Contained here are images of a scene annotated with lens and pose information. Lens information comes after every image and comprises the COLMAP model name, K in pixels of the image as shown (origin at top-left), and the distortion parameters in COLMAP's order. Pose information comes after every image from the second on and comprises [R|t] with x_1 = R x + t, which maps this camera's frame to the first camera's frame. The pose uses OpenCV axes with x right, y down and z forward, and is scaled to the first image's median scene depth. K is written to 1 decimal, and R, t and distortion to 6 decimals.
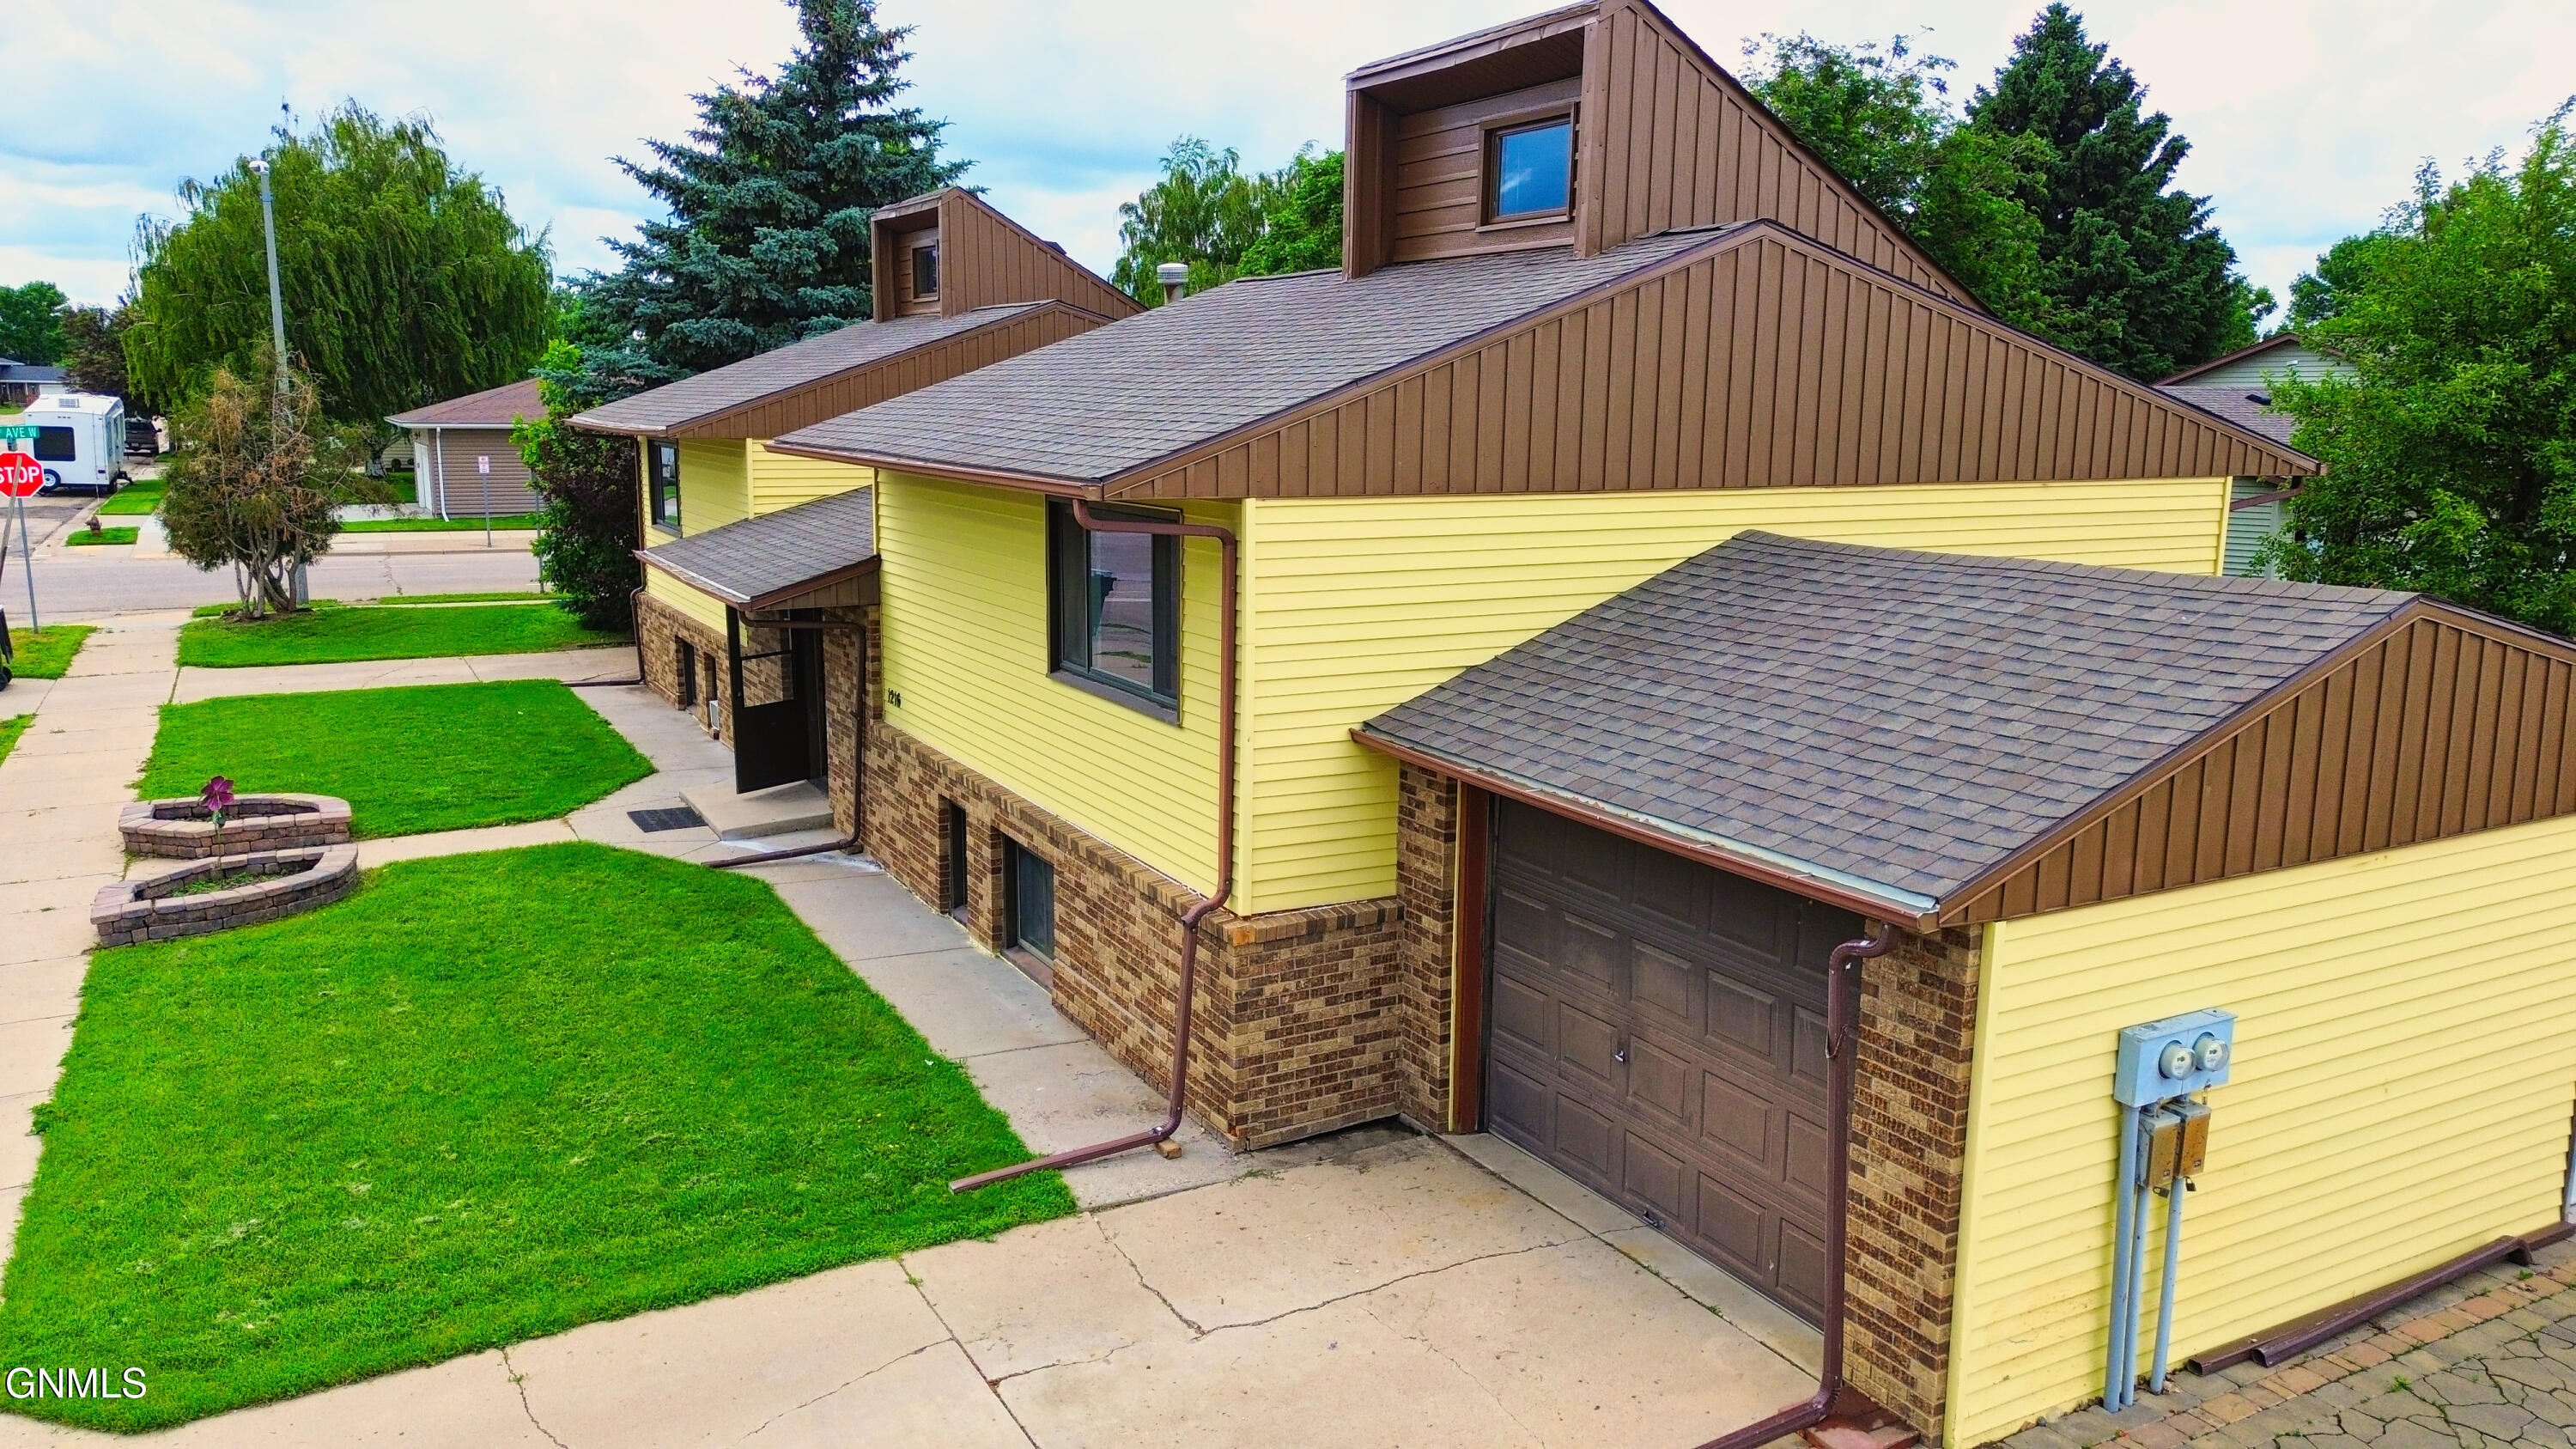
lens RADIAL K [[1817.7, 0, 1282.4], [0, 1817.7, 714.2], [0, 0, 1]] dist [0.081782, -0.082356]
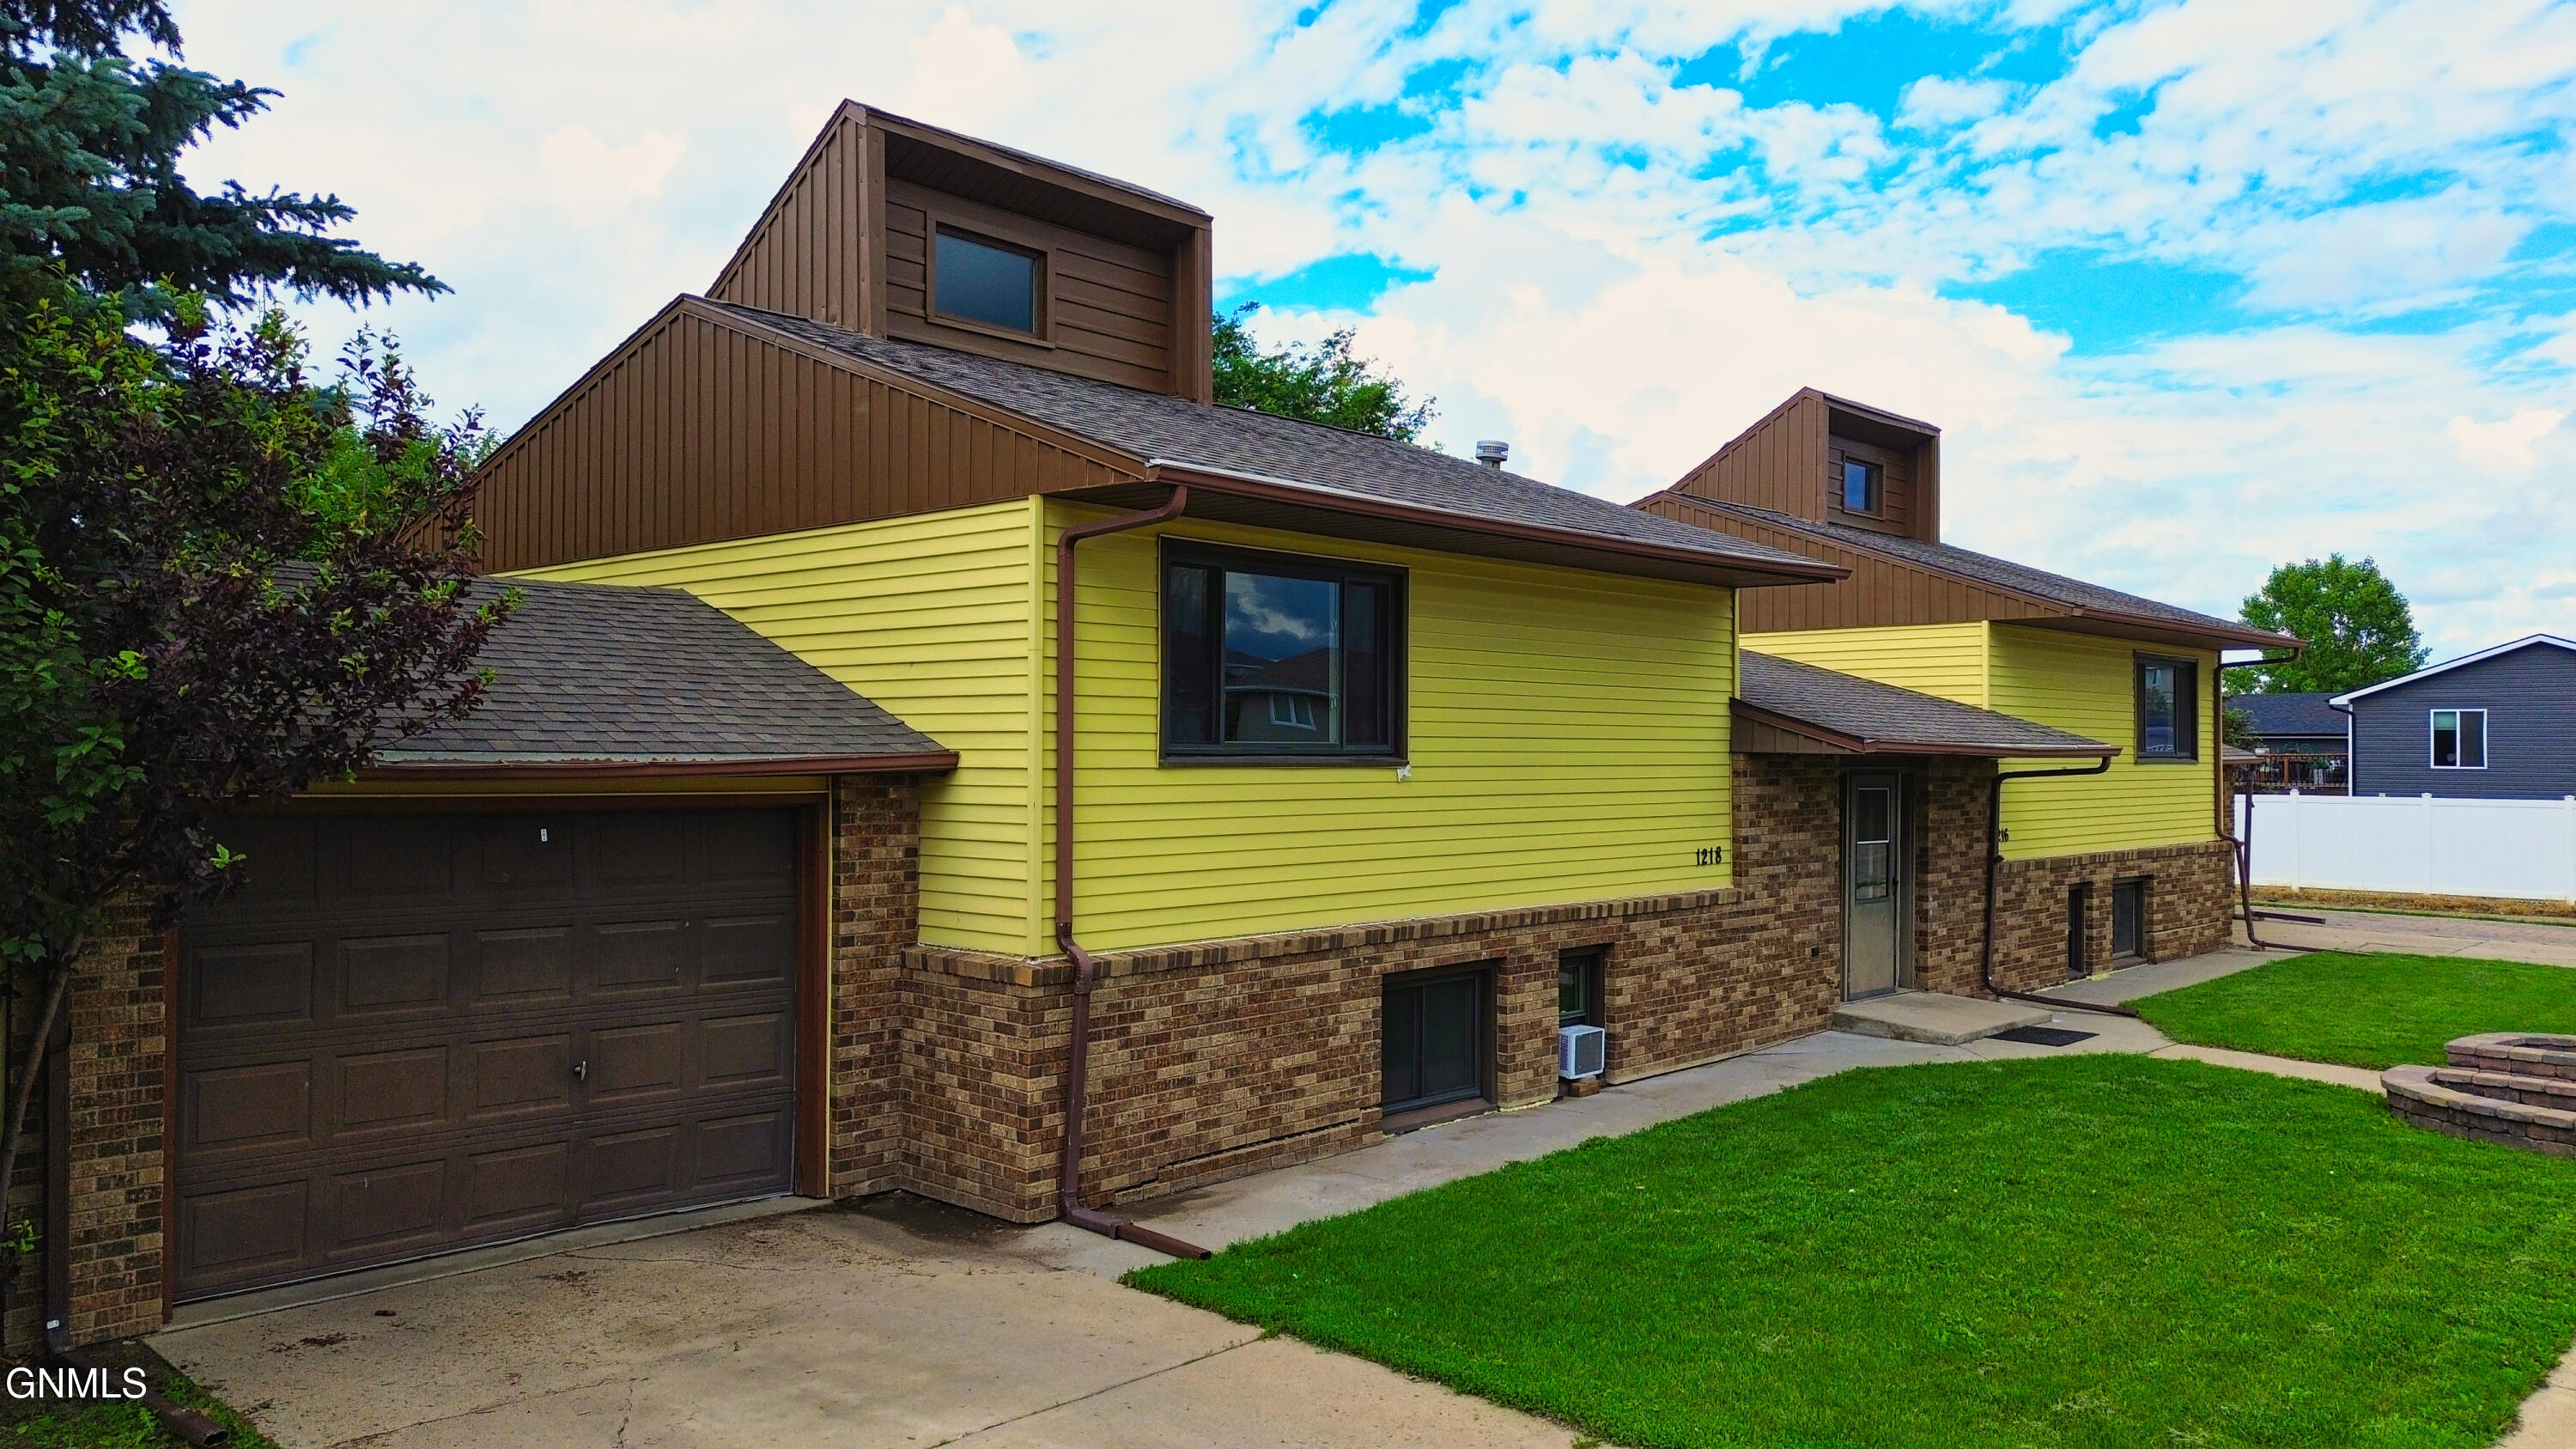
lens RADIAL K [[1822.5, 0, 1282.4], [0, 1822.5, 722.3], [0, 0, 1]] dist [0.142394, -0.332075]
pose [[-0.310126, 0.003713, 0.950688, -1.749834], [0.156502, 0.986549, 0.047200, -0.303481], [-0.937725, 0.163423, -0.306536, 2.646368]]
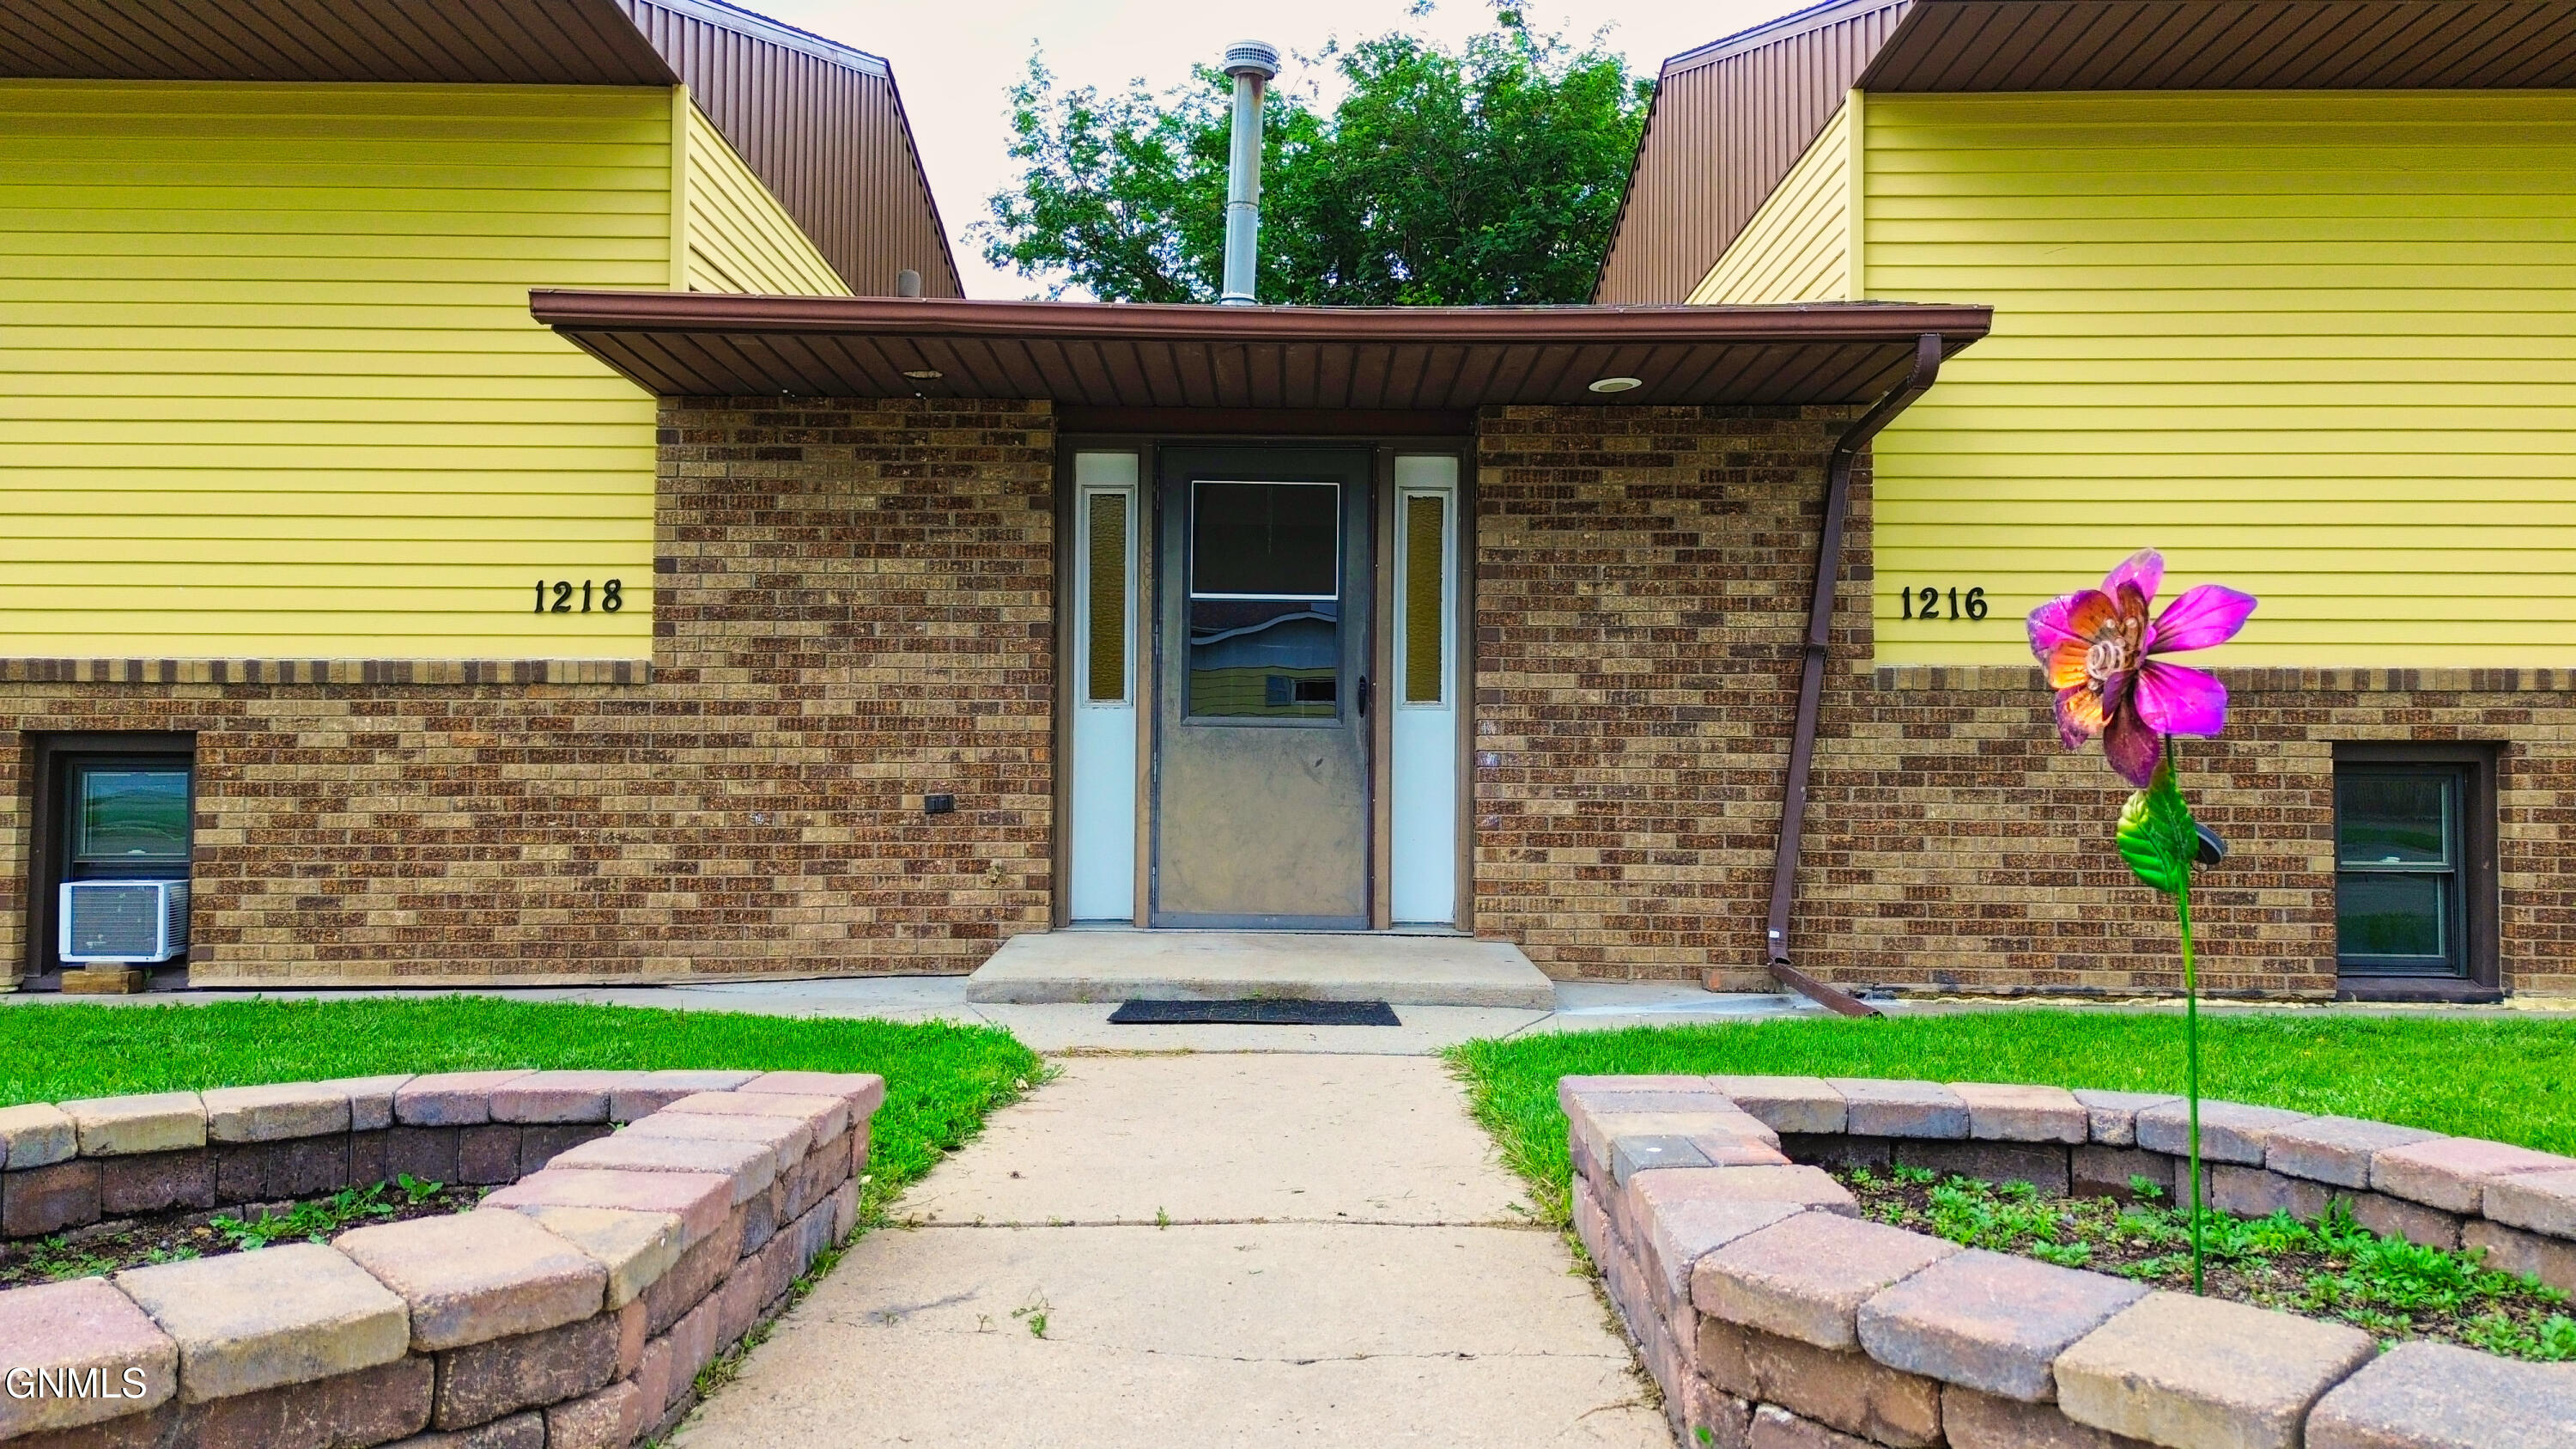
lens RADIAL K [[1825.7, 0, 1287.3], [0, 1825.7, 722.4], [0, 0, 1]] dist [0.077130, -0.083027]
pose [[0.479451, 0.034832, 0.876877, -1.057332], [0.150897, 0.981057, -0.121477, 0.078555], [-0.864498, 0.190561, 0.465113, 1.406349]]
